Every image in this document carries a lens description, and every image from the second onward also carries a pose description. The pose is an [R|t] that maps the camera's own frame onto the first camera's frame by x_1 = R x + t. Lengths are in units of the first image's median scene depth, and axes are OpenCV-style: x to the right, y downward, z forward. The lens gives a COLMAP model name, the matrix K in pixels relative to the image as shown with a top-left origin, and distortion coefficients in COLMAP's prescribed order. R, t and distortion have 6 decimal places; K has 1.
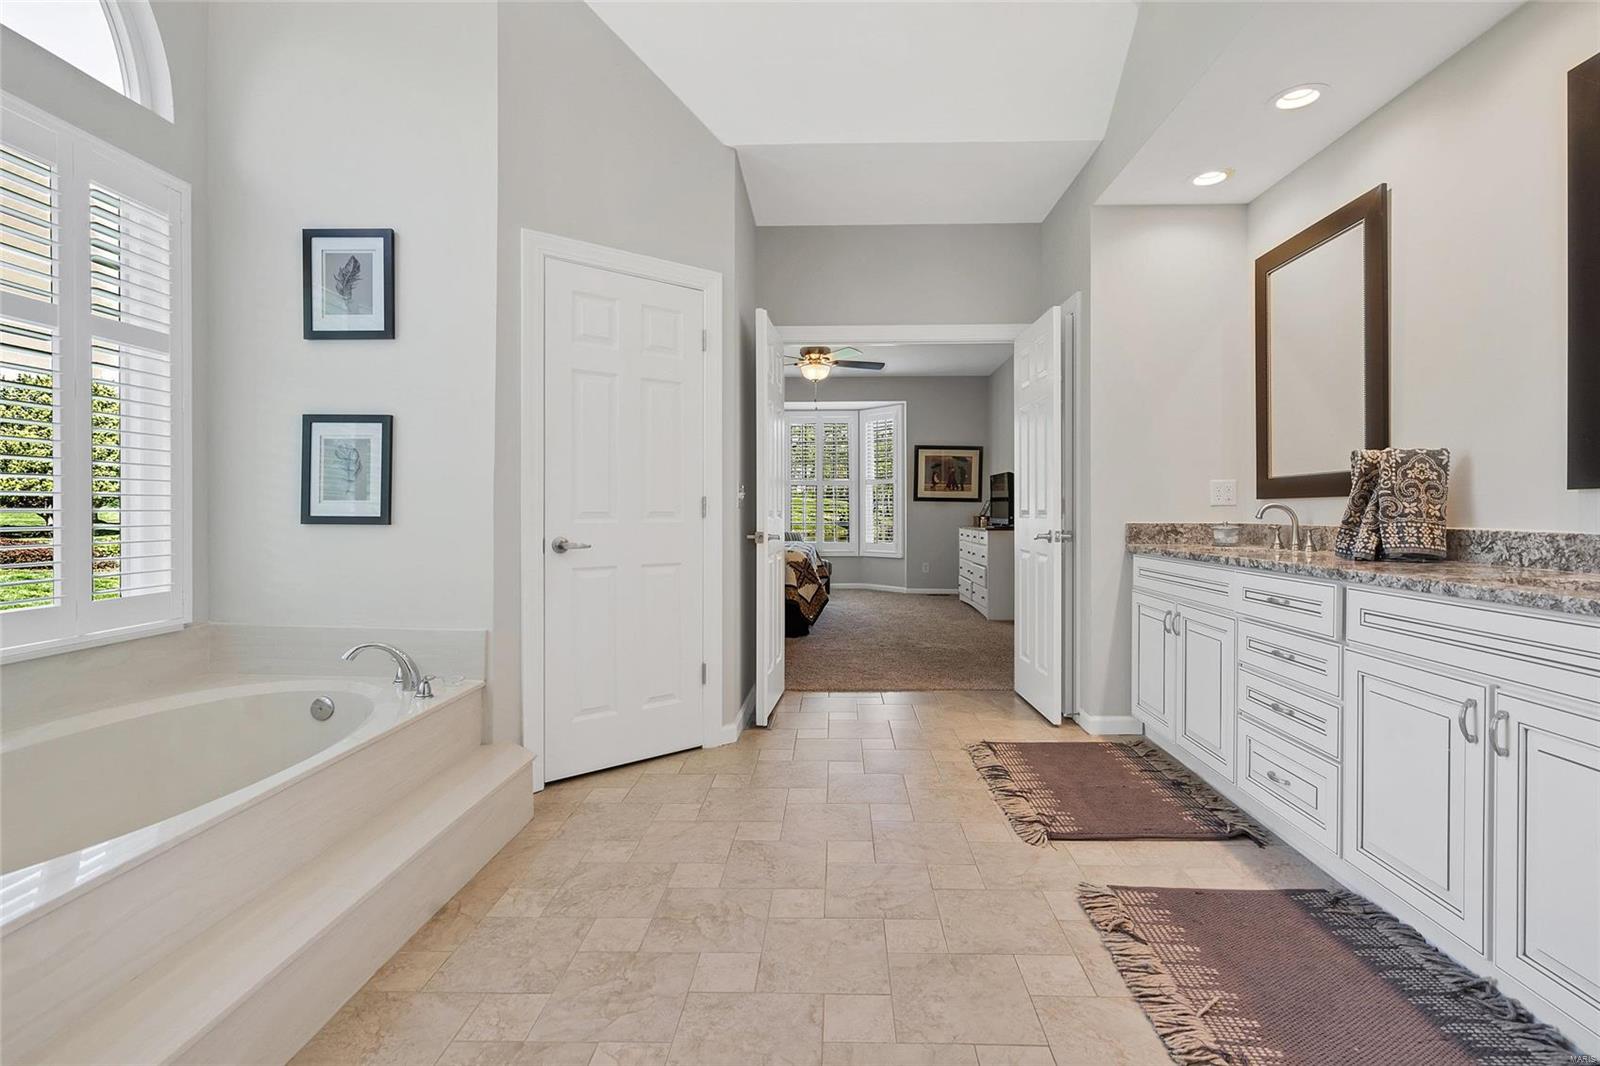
lens RADIAL K [[745.5, 0, 804.2], [0, 745.5, 514.0], [0, 0, 1]] dist [-0.000256, -0.000074]
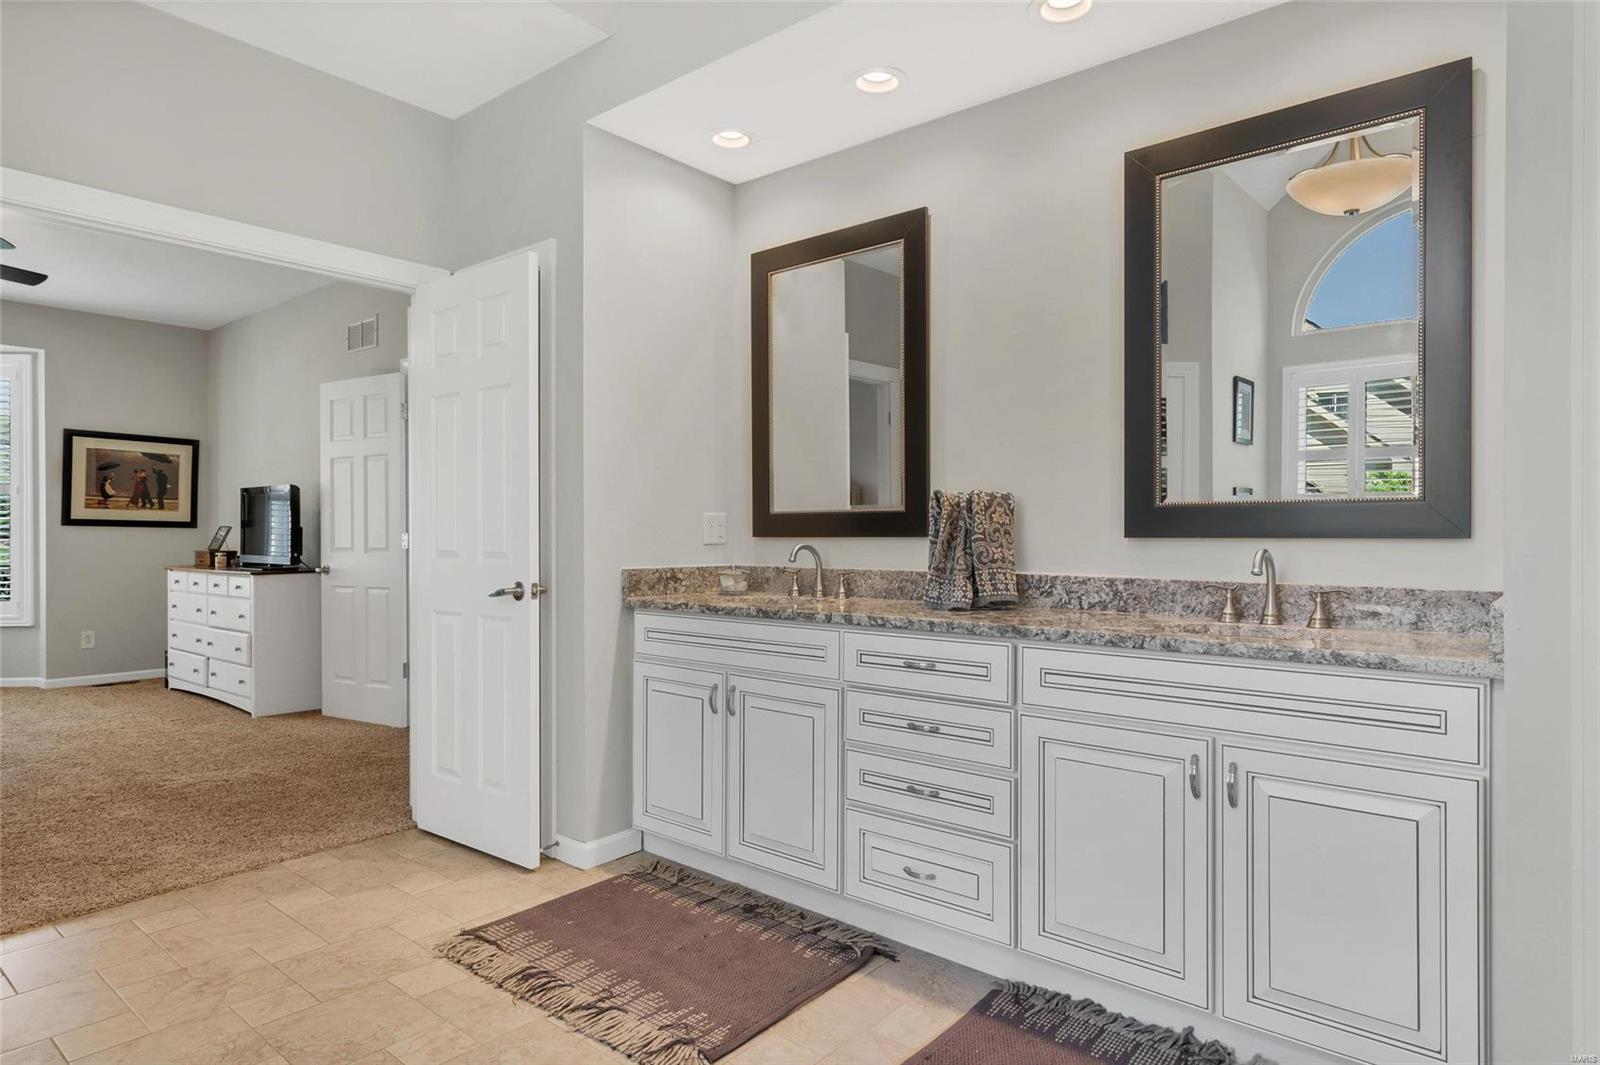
lens RADIAL K [[931.3, 0, 800.0], [0, 931.3, 532.5], [0, 0, 1]] dist [0.005275, 0.000333]
pose [[0.619310, 0.001087, 0.785146, -0.267101], [0.003140, 0.999988, -0.003861, -0.029063], [-0.785141, 0.004857, 0.619298, 0.422568]]
